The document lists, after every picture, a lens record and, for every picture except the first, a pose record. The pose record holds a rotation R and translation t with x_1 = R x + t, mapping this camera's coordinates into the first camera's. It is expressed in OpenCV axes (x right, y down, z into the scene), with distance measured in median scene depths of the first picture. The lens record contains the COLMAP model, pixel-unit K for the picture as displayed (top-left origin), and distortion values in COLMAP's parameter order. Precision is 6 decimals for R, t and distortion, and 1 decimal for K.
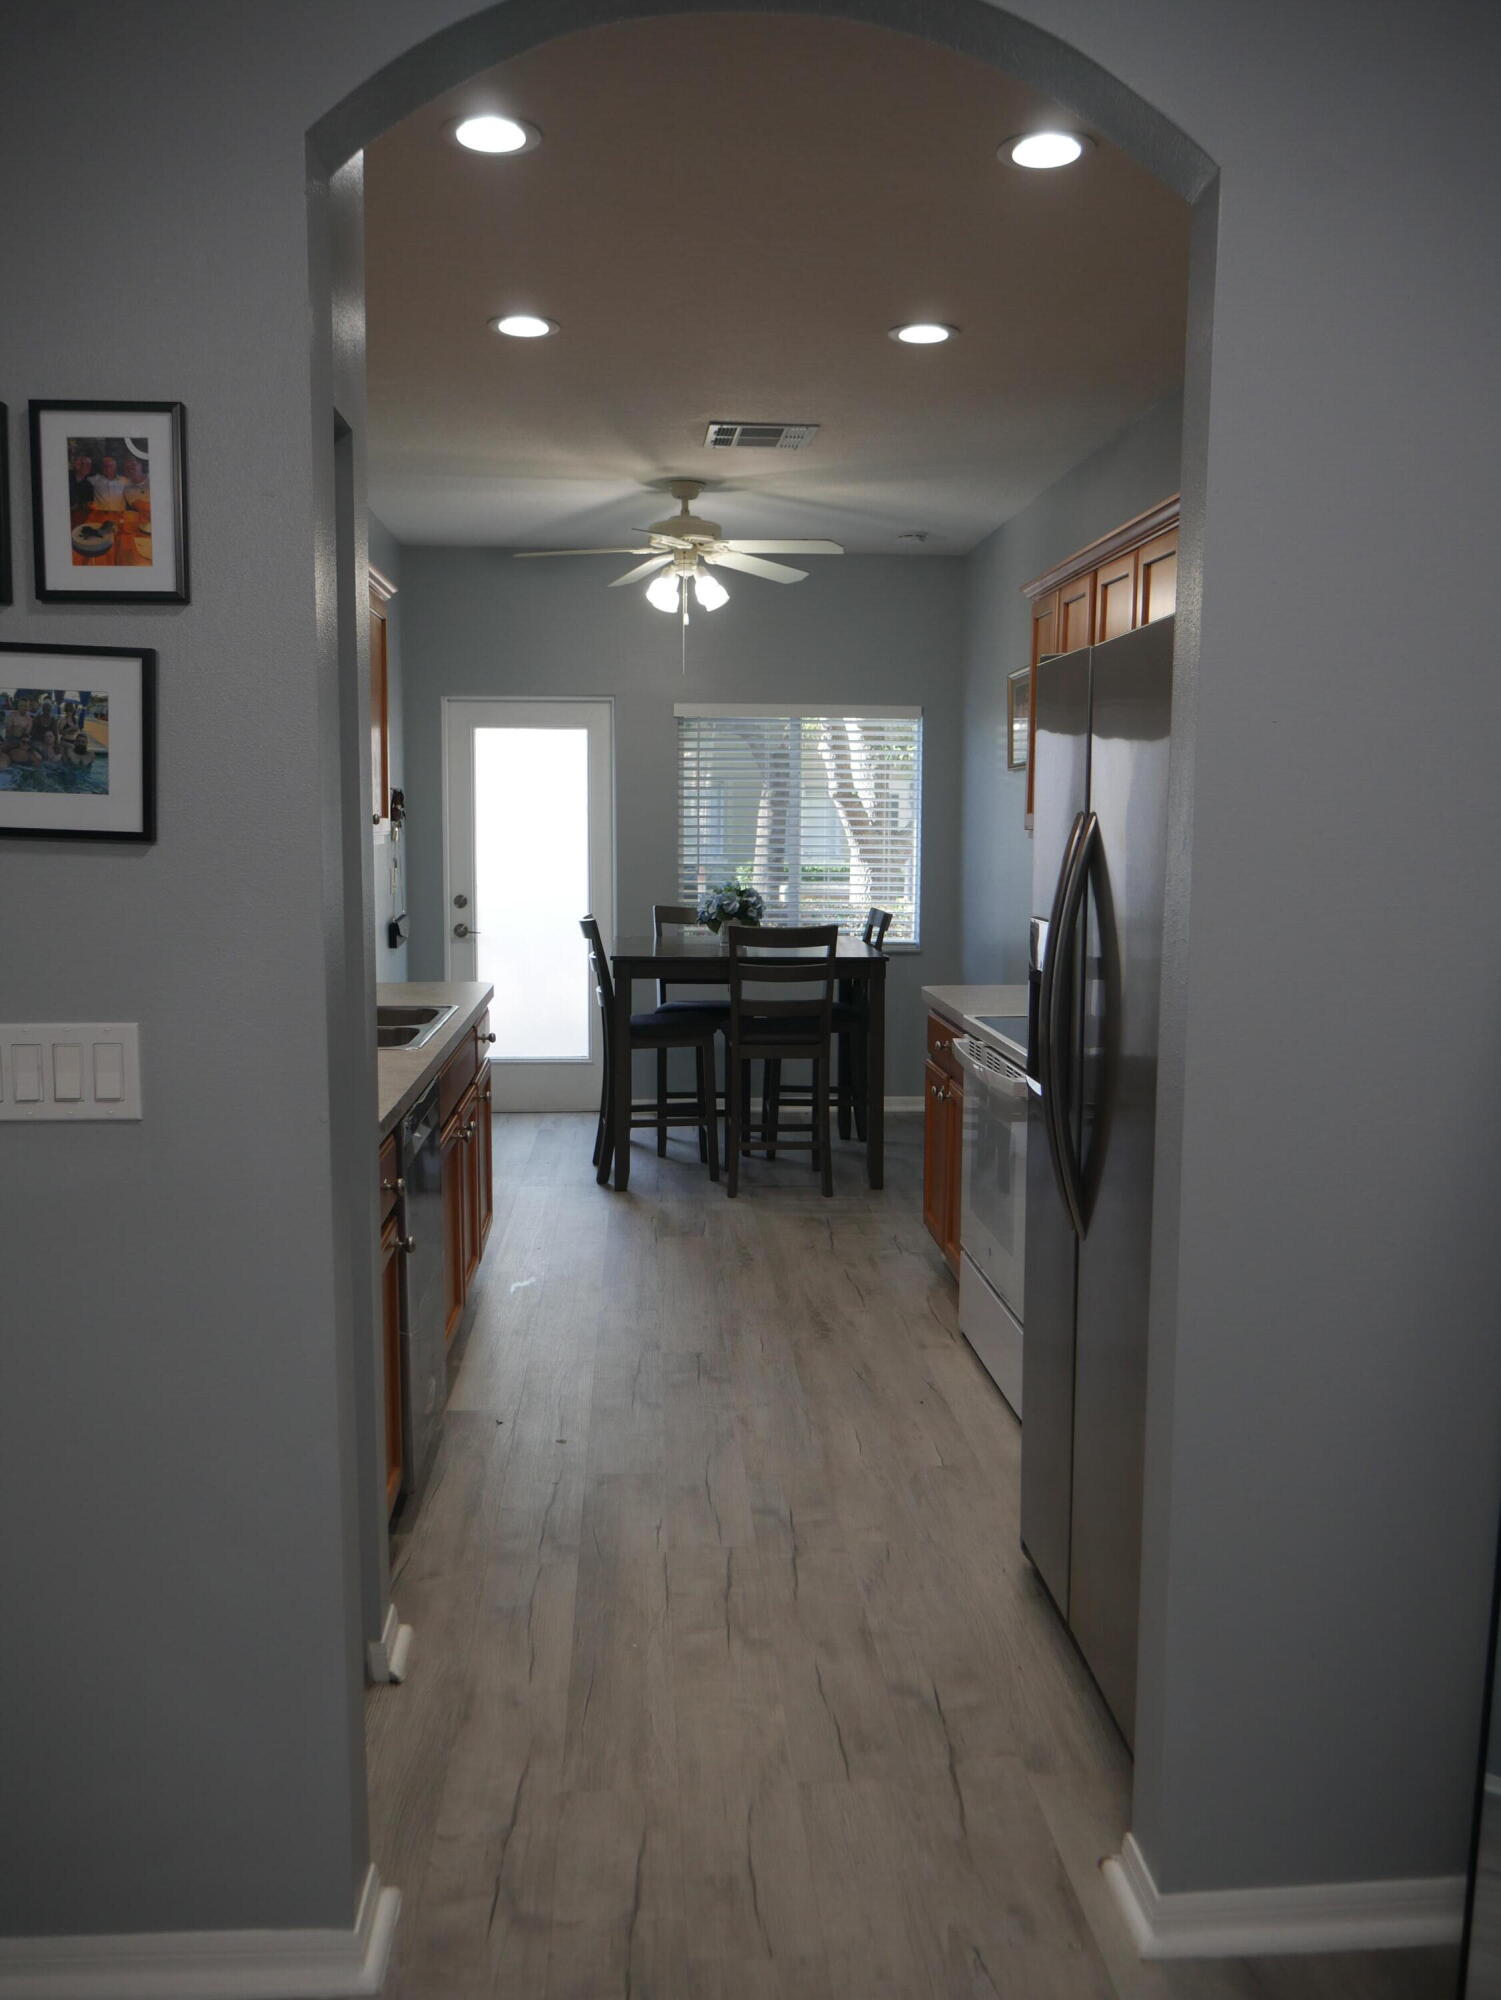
lens RADIAL K [[1659.4, 0, 751.3], [0, 1659.4, 1001.9], [0, 0, 1]] dist [-0.033589, 0.017624]
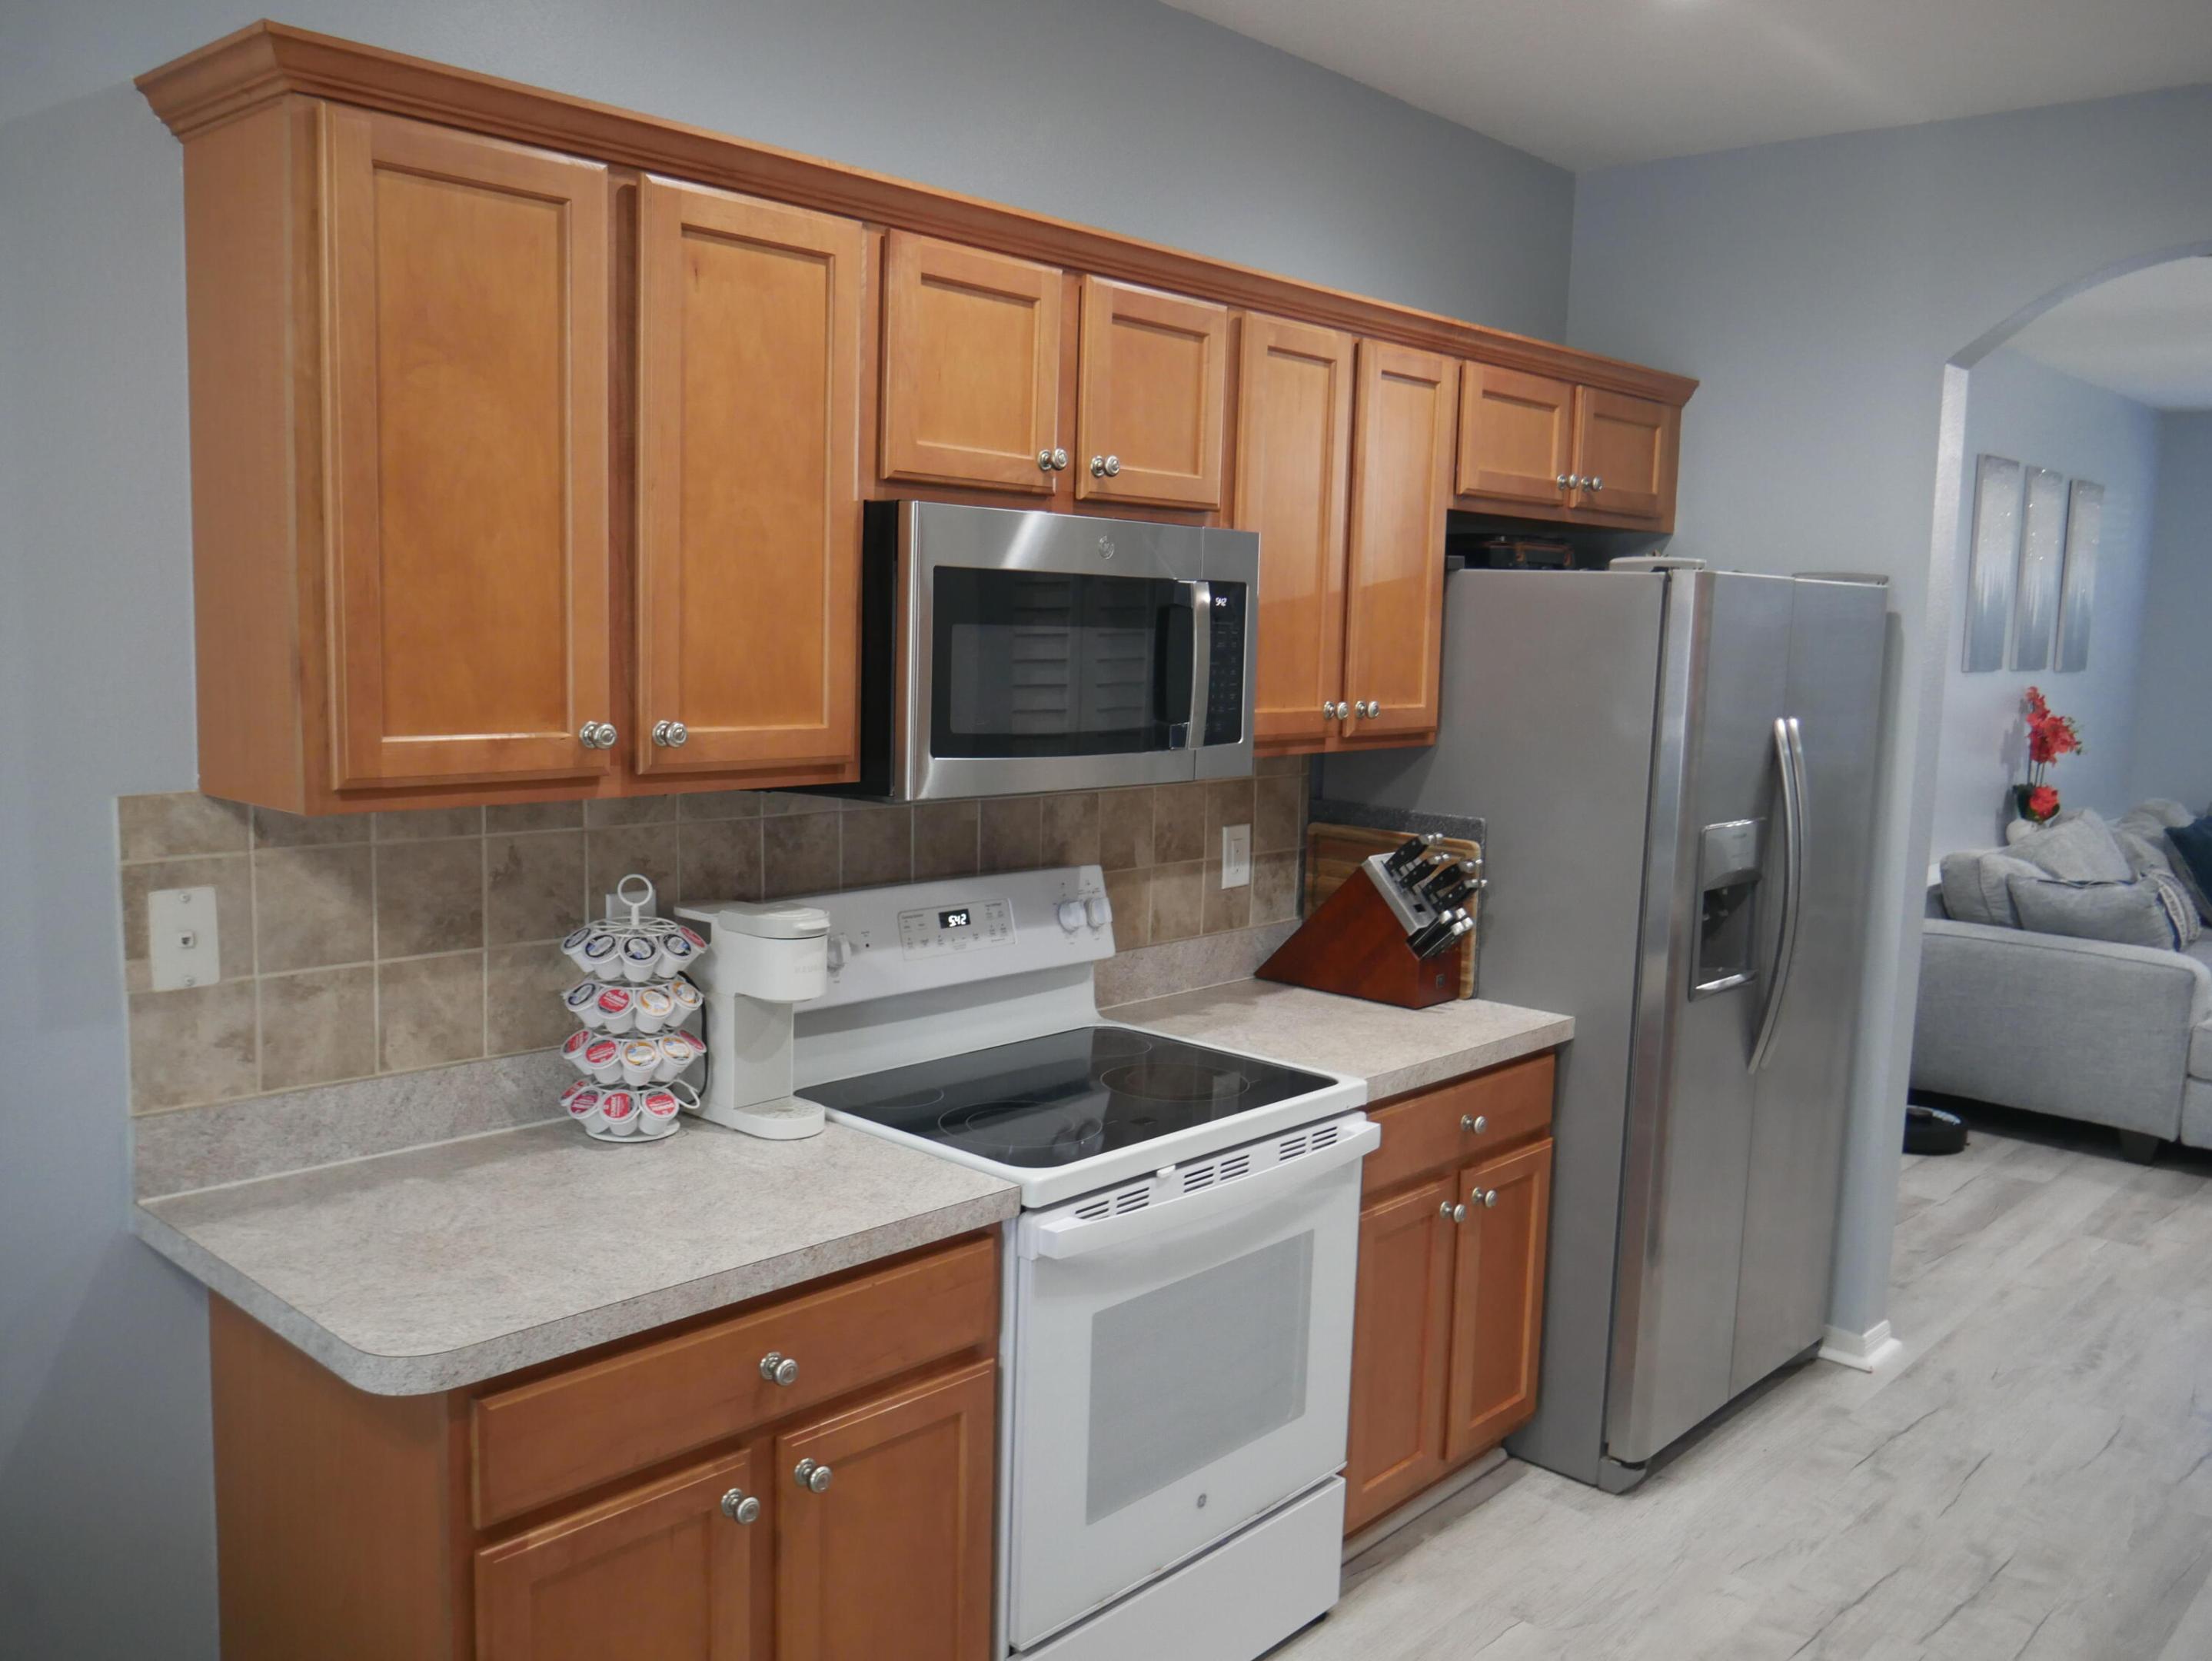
lens RADIAL K [[1835.4, 0, 1110.3], [0, 1835.4, 833.3], [0, 0, 1]] dist [-0.033589, 0.017624]
pose [[-0.691065, -0.112280, 0.714019, -0.393037], [0.050590, 0.977924, 0.202743, -0.310277], [-0.721020, 0.176231, -0.670129, 2.150825]]
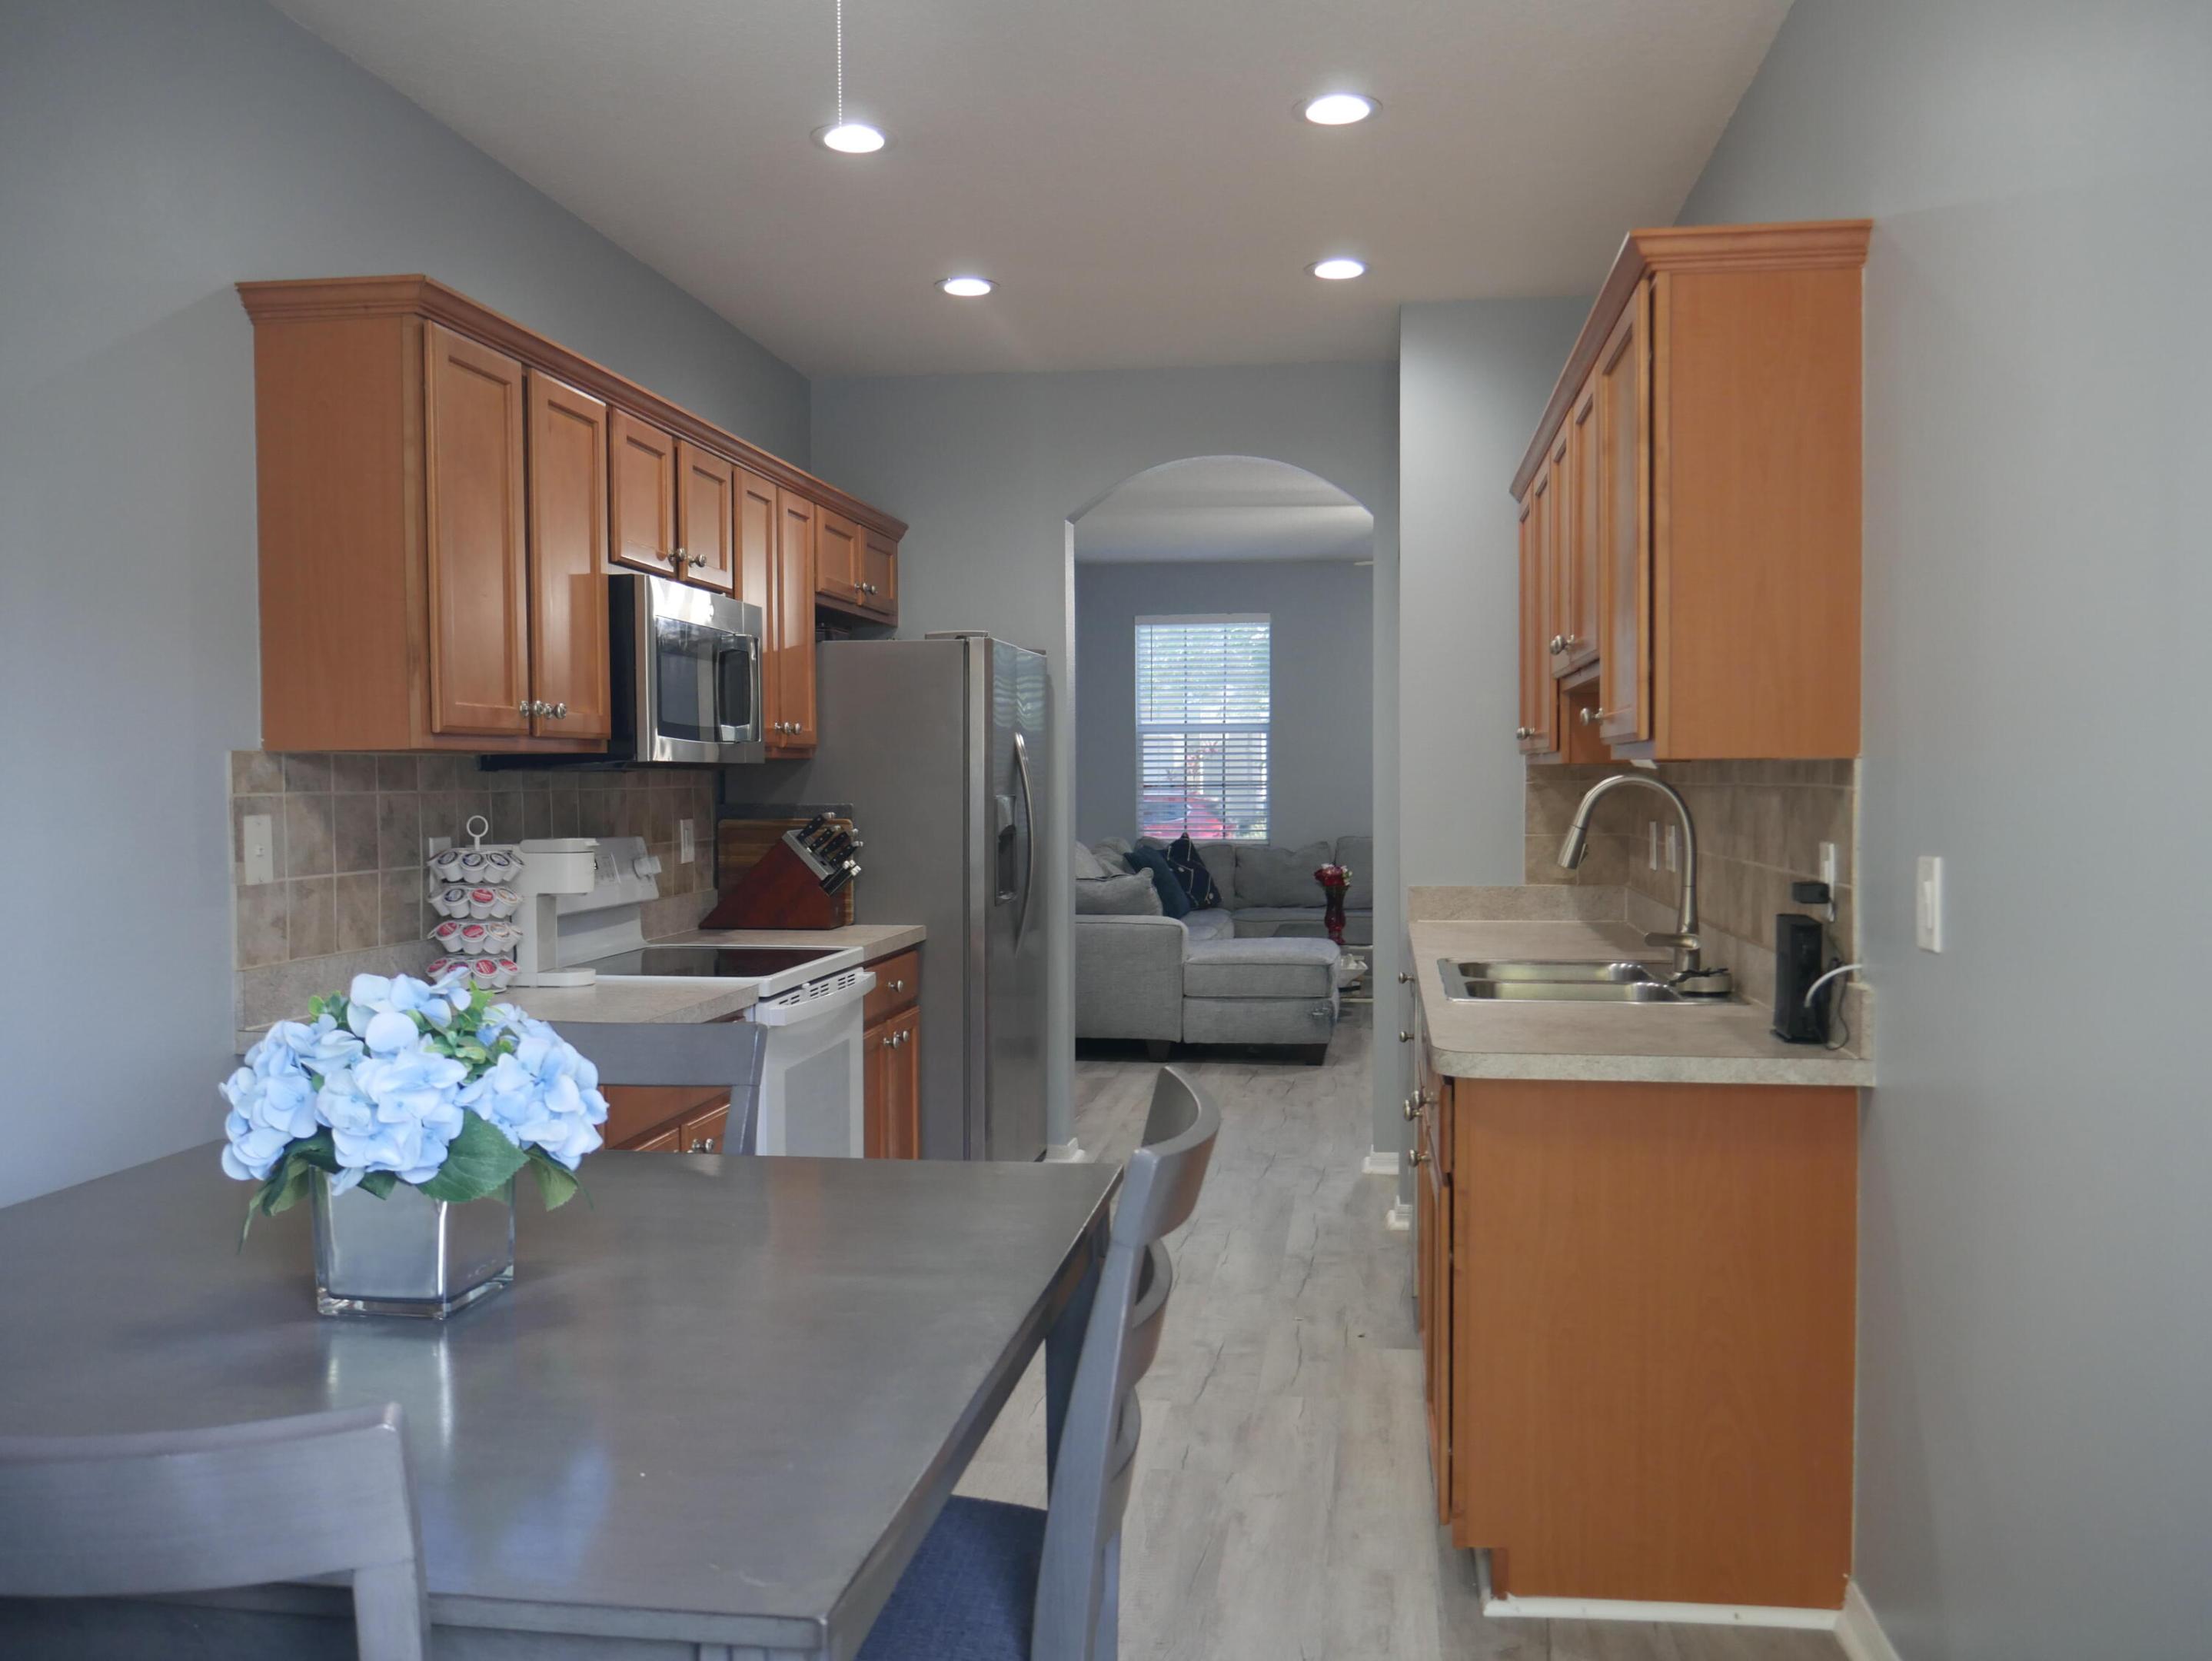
lens RADIAL K [[1835.4, 0, 1103.2], [0, 1835.4, 830.3], [0, 0, 1]] dist [-0.033589, 0.017624]
pose [[-0.976022, -0.005072, 0.217612, -0.341448], [0.027057, 0.989148, 0.144409, -0.293154], [-0.215983, 0.146834, -0.965293, 2.884333]]
